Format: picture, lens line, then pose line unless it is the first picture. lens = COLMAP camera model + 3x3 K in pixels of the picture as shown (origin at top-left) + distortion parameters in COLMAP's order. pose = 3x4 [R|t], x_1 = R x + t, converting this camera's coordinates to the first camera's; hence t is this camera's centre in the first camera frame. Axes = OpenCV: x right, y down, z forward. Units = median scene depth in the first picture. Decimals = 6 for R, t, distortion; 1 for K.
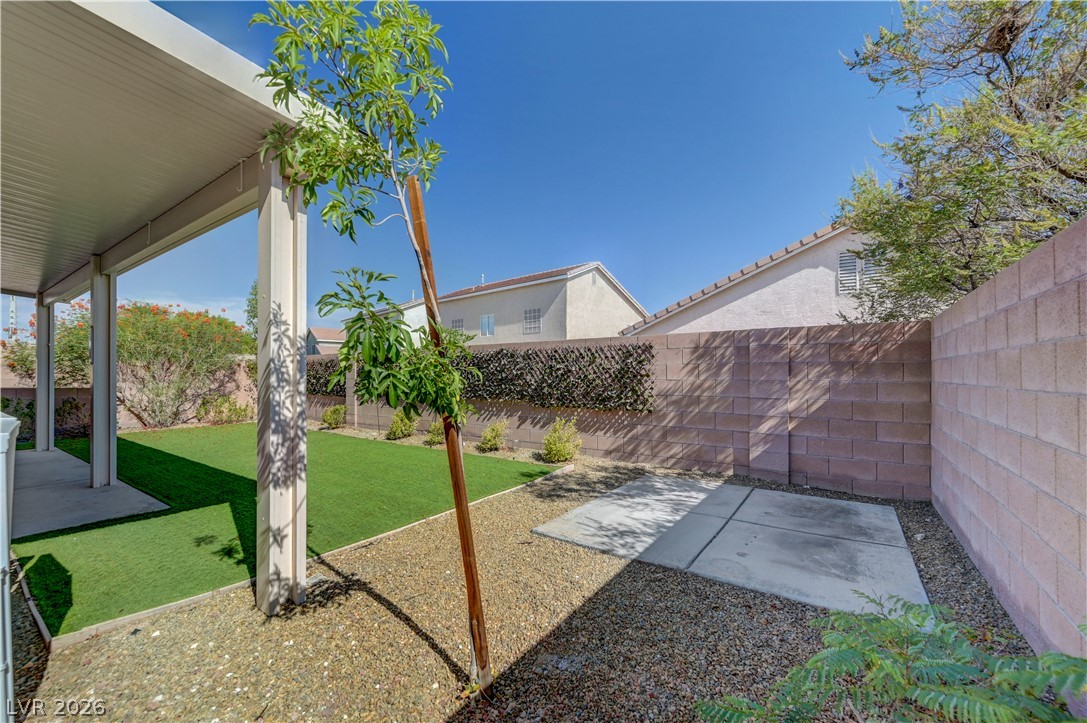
lens RADIAL K [[429.4, 0, 548.3], [0, 429.4, 366.1], [0, 0, 1]] dist [-0.003667, -0.000375]
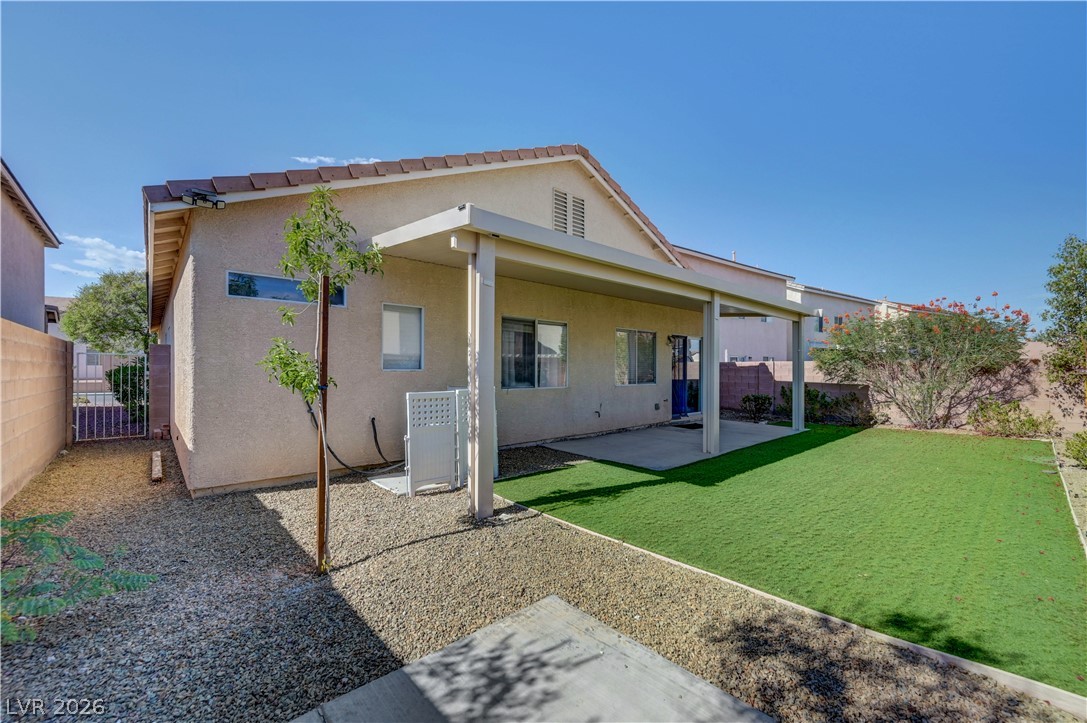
lens RADIAL K [[429.4, 0, 548.3], [0, 429.4, 372.3], [0, 0, 1]] dist [-0.003667, -0.000375]
pose [[-0.212341, 0.003835, -0.977188, 0.529726], [0.015406, 0.999881, 0.000576, 0.006055], [0.977074, -0.014932, -0.212375, 0.921769]]
